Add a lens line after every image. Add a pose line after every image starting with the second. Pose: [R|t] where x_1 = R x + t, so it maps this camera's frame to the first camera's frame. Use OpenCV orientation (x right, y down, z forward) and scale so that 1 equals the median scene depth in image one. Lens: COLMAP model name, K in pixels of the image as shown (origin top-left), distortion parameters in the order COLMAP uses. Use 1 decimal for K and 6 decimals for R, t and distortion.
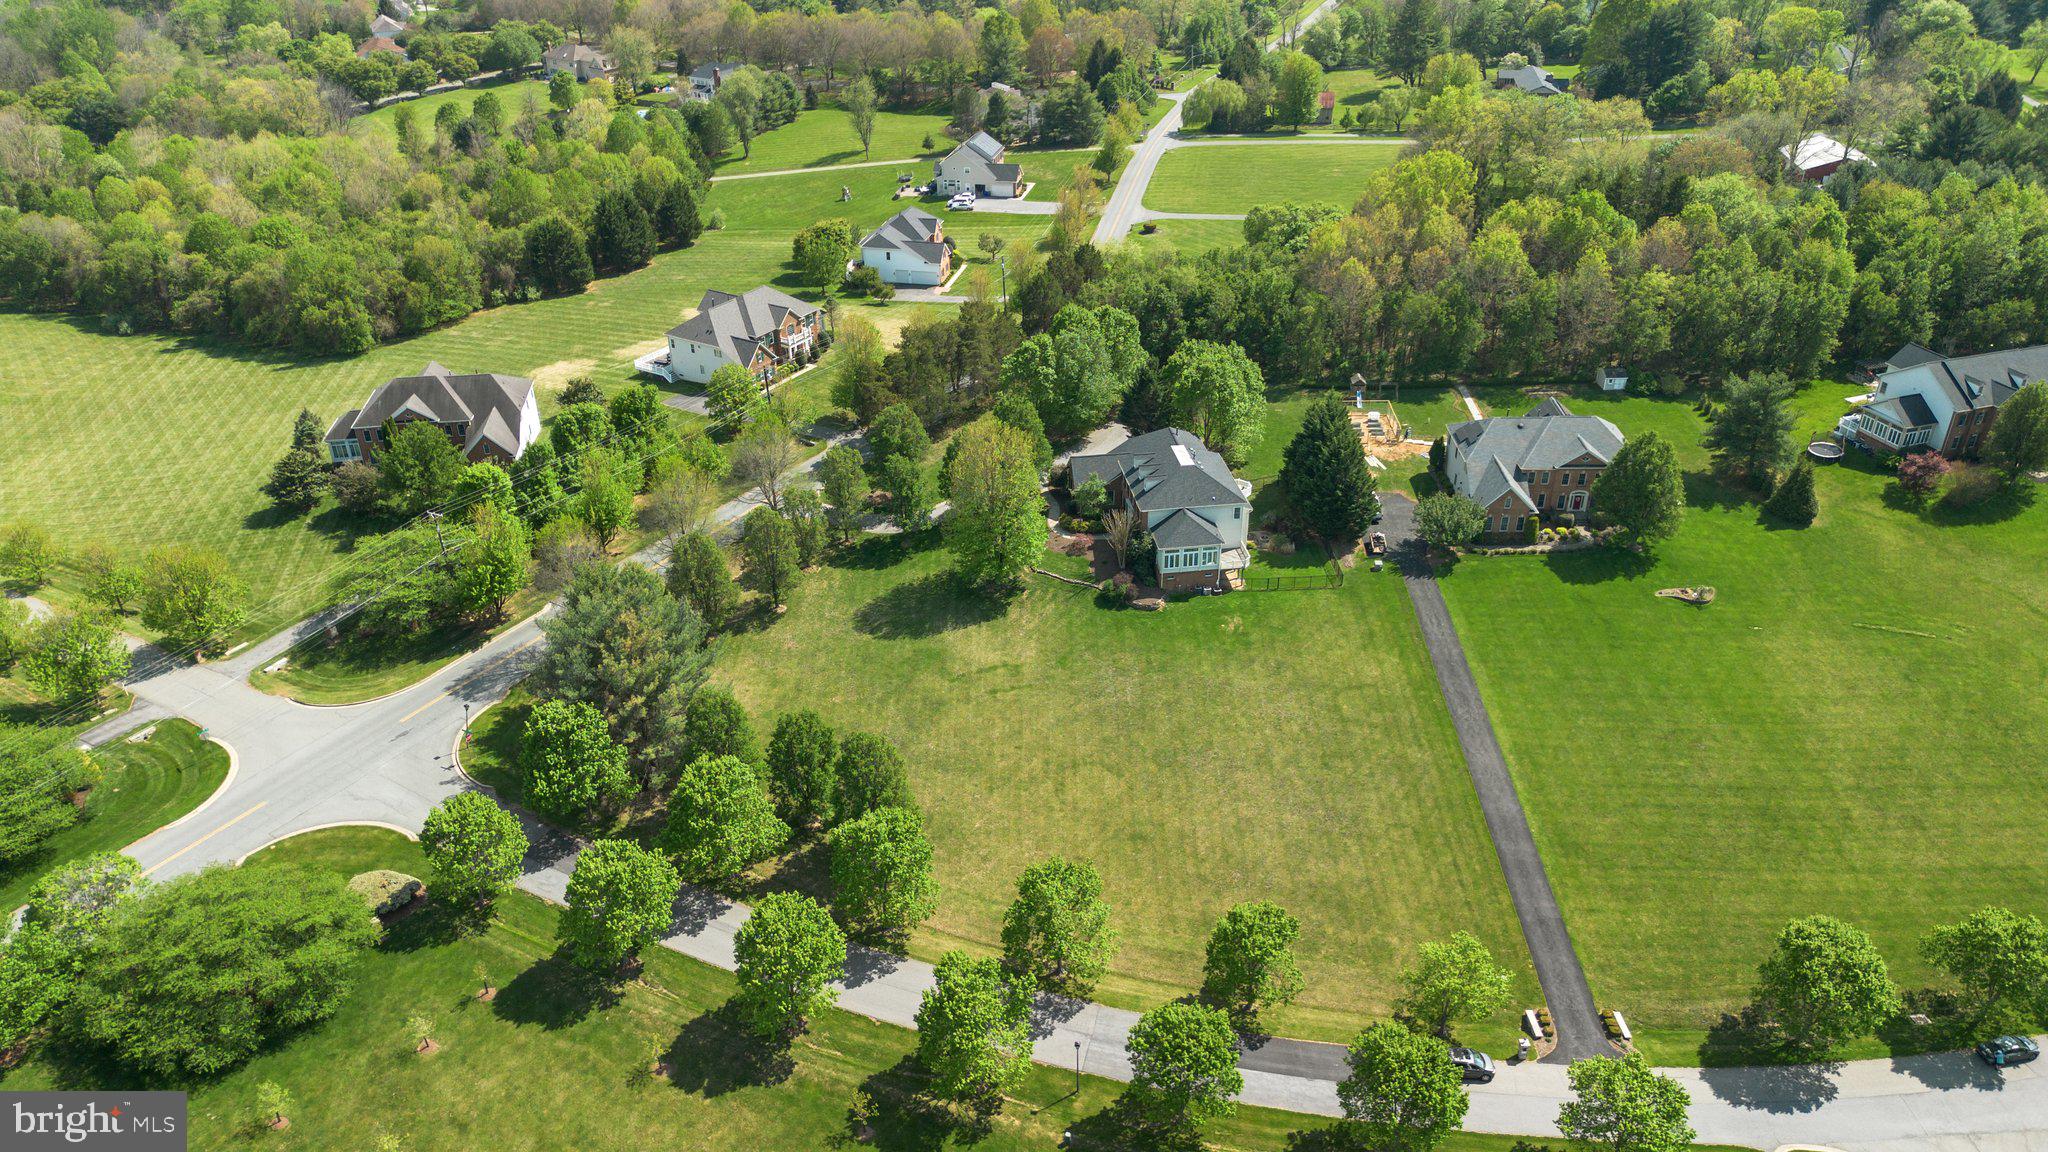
lens RADIAL K [[1445.8, 0, 1013.7], [0, 1445.8, 578.1], [0, 0, 1]] dist [0.073353, -0.067789]
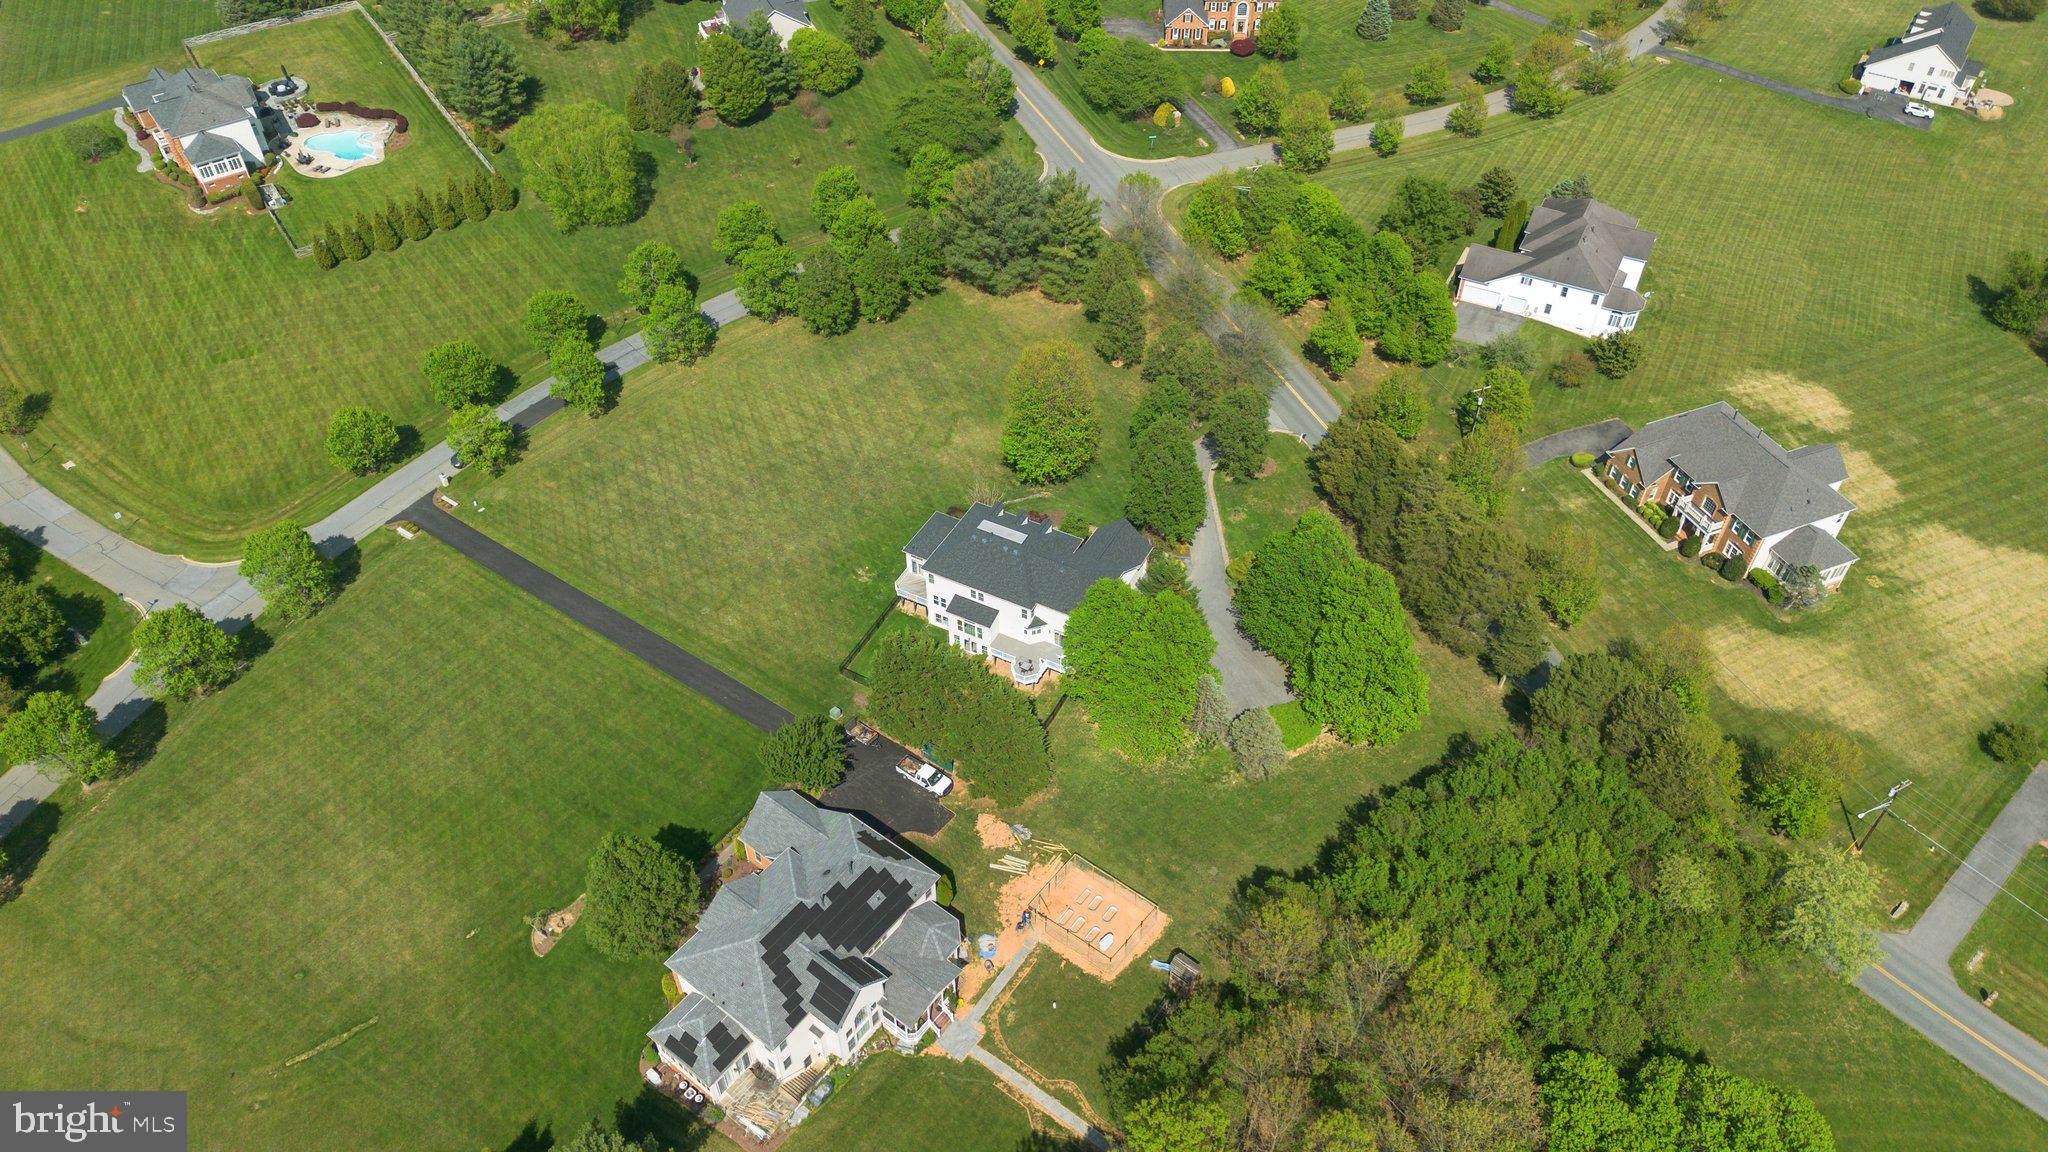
lens RADIAL K [[1445.8, 0, 1013.7], [0, 1445.8, 578.1], [0, 0, 1]] dist [0.073353, -0.067789]
pose [[-0.580211, 0.586725, -0.564897, 0.642195], [-0.391236, 0.407543, 0.825132, -0.825739], [0.714346, 0.699759, -0.006913, 1.021798]]
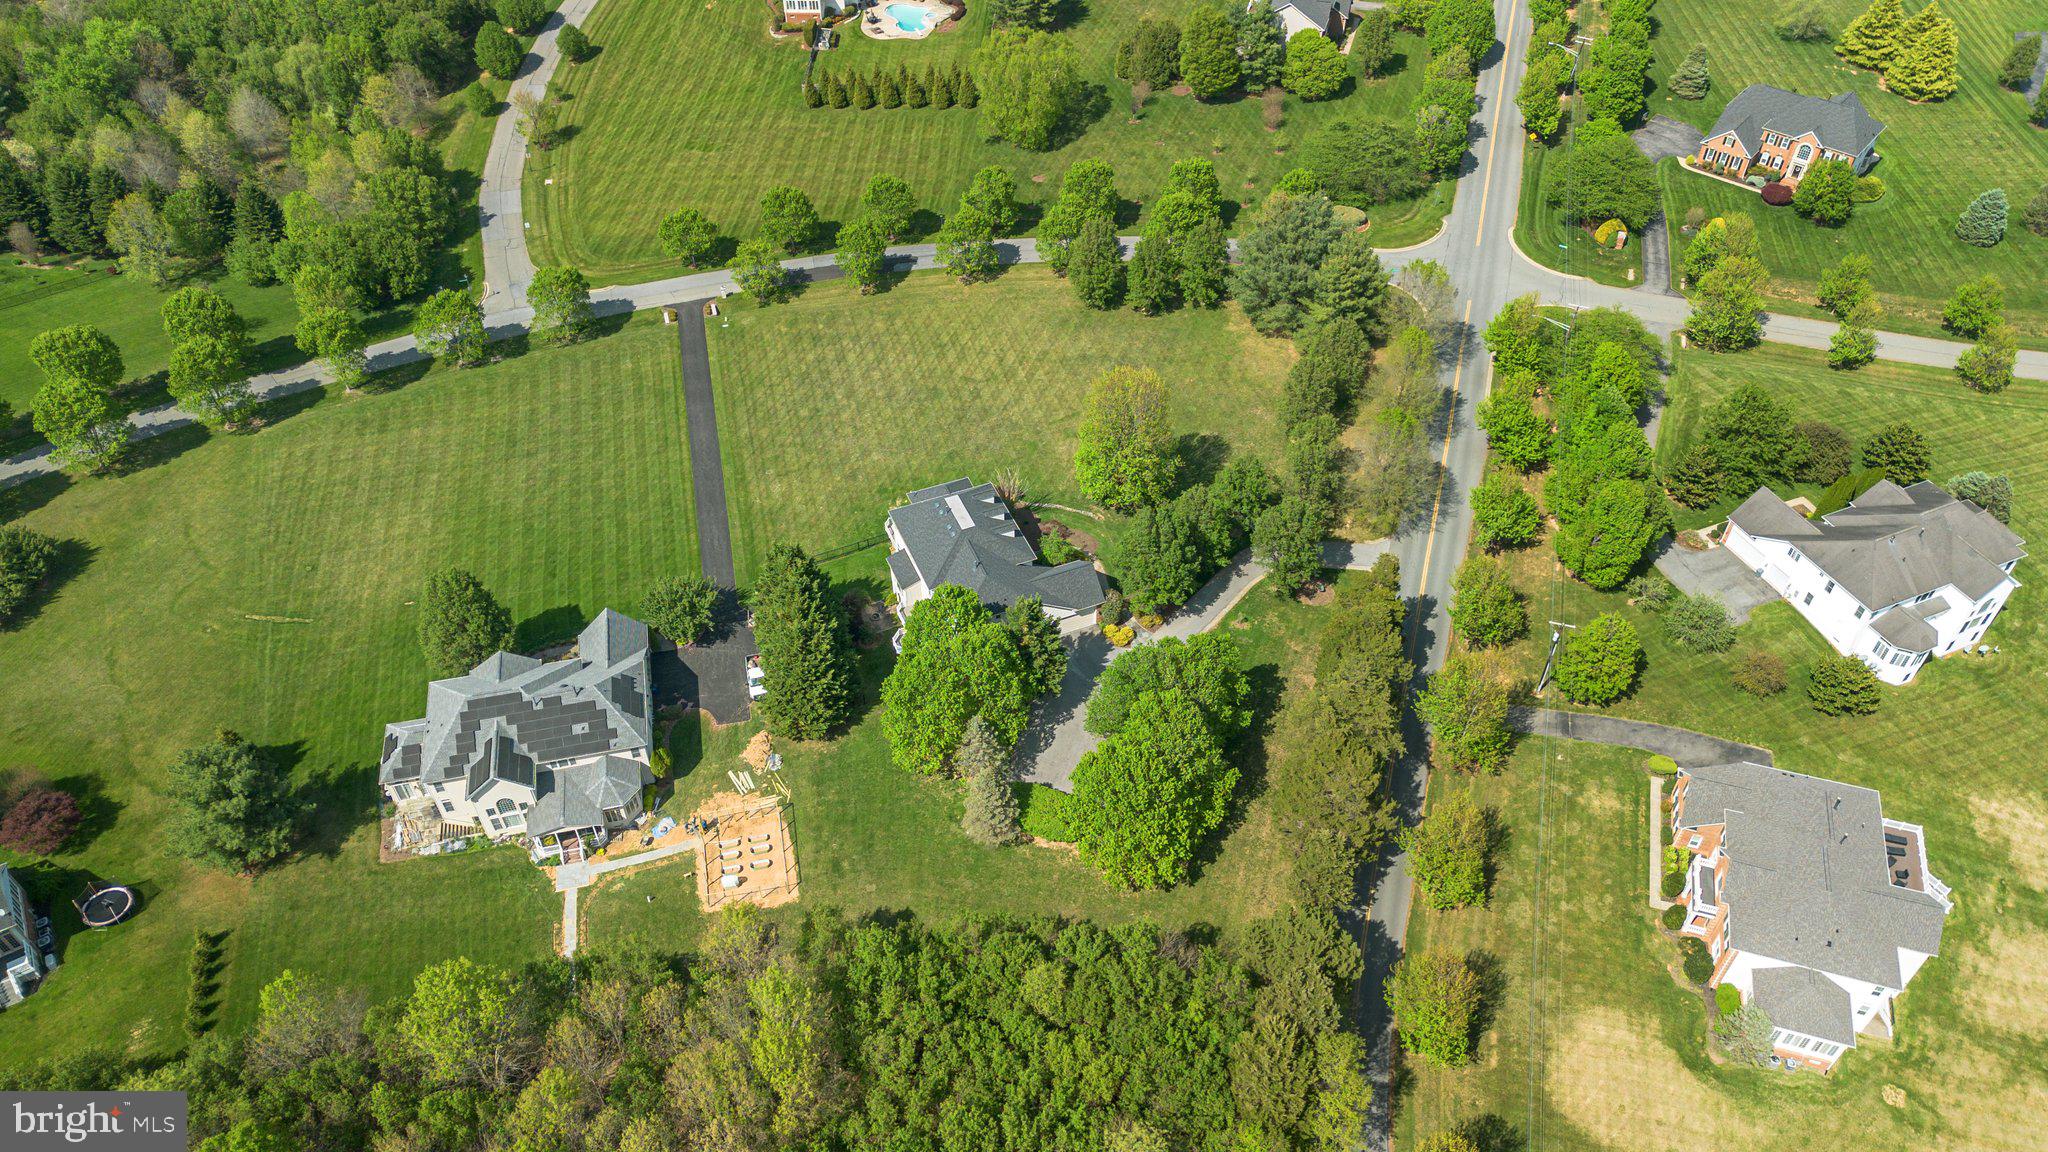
lens RADIAL K [[1446.2, 0, 1014.5], [0, 1446.2, 581.3], [0, 0, 1]] dist [0.073801, -0.082669]
pose [[-0.966480, 0.203447, -0.156608, 0.234002], [-0.097395, 0.273863, 0.956824, -0.952358], [0.237552, 0.940004, -0.244869, 1.263590]]
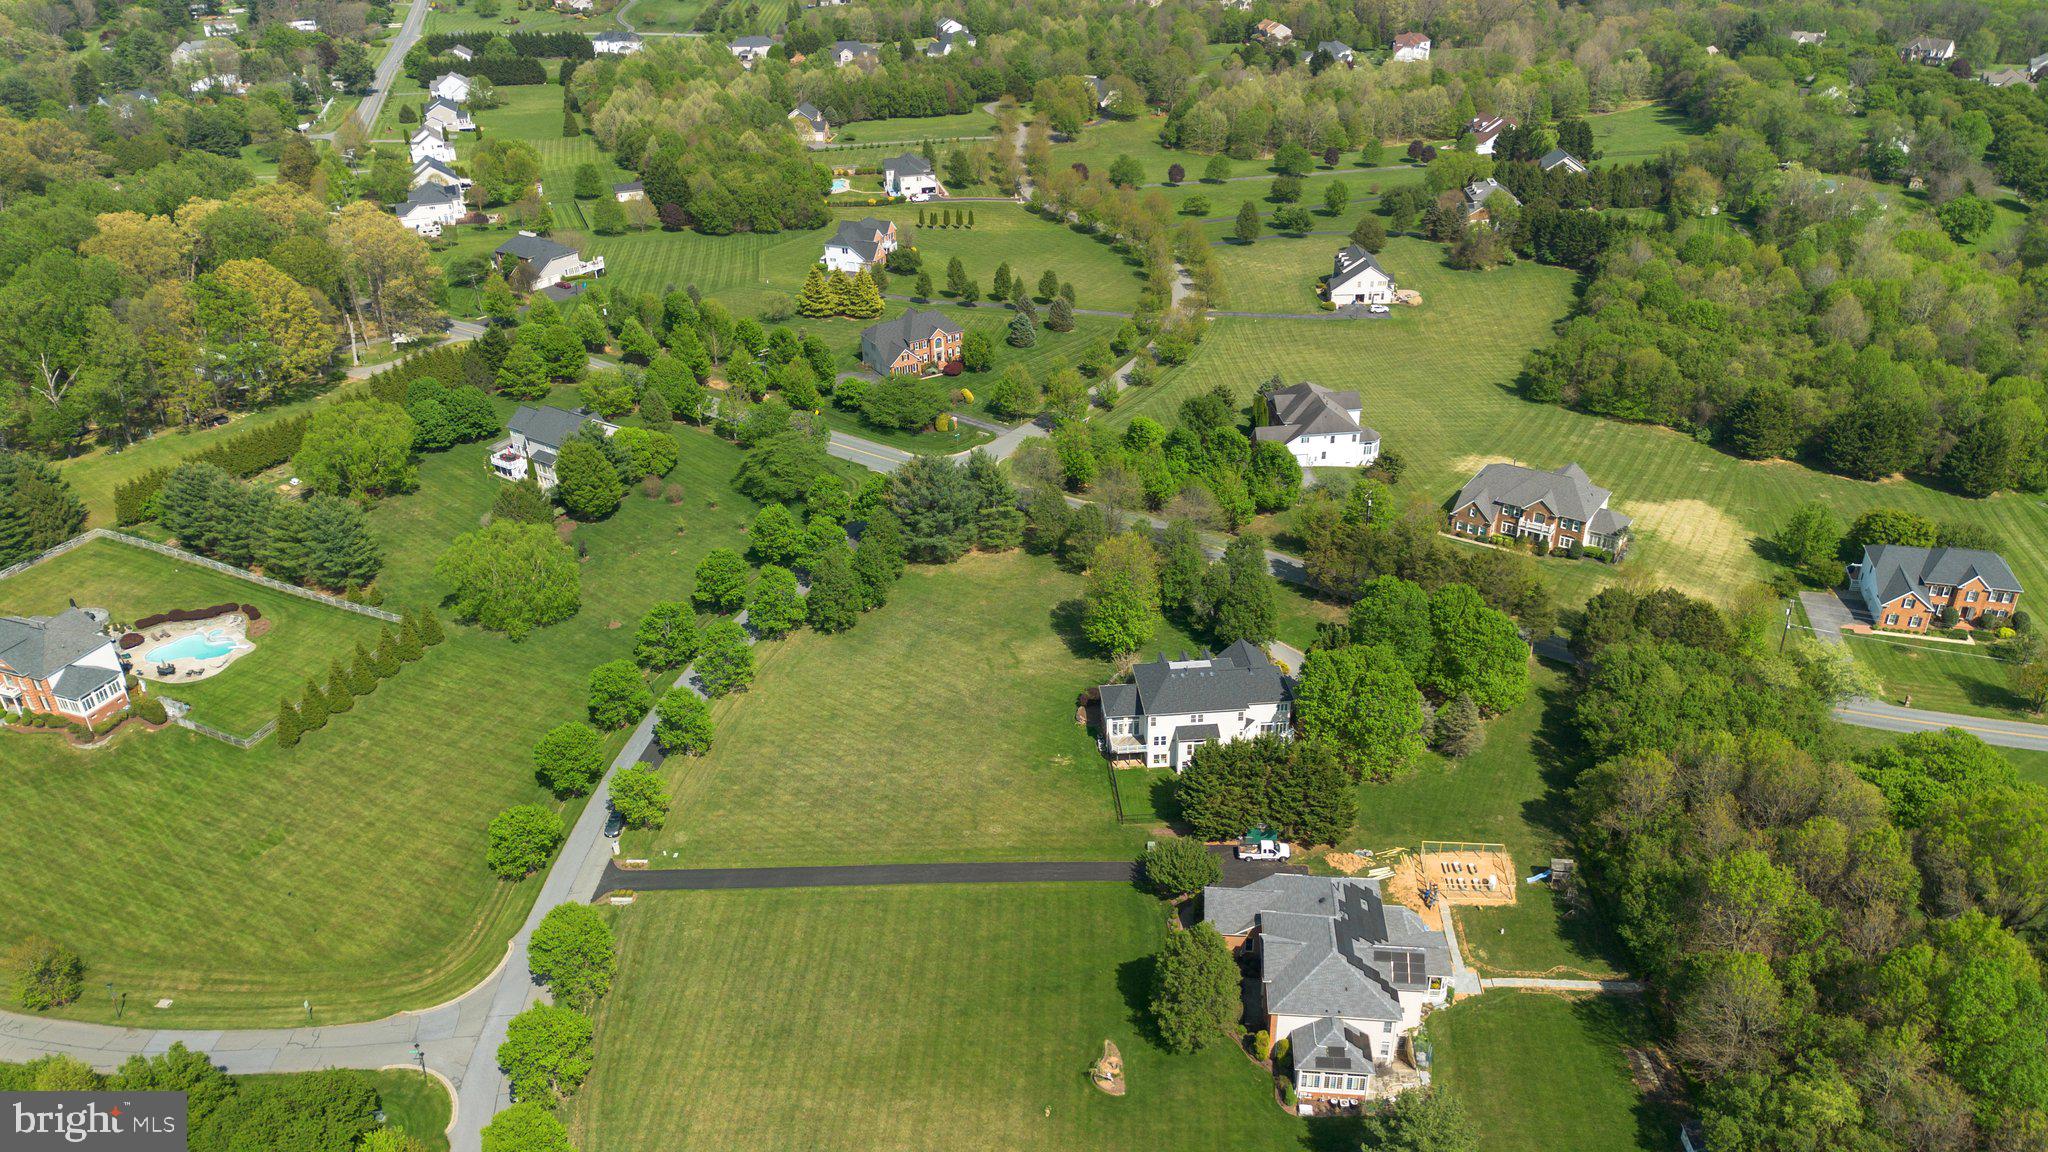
lens RADIAL K [[1446.2, 0, 1014.5], [0, 1446.2, 581.3], [0, 0, 1]] dist [0.073801, -0.082669]
pose [[-0.053509, 0.503150, -0.862541, 1.060332], [-0.472672, 0.748118, 0.465726, -0.592301], [0.879613, 0.432619, 0.197794, 0.618413]]
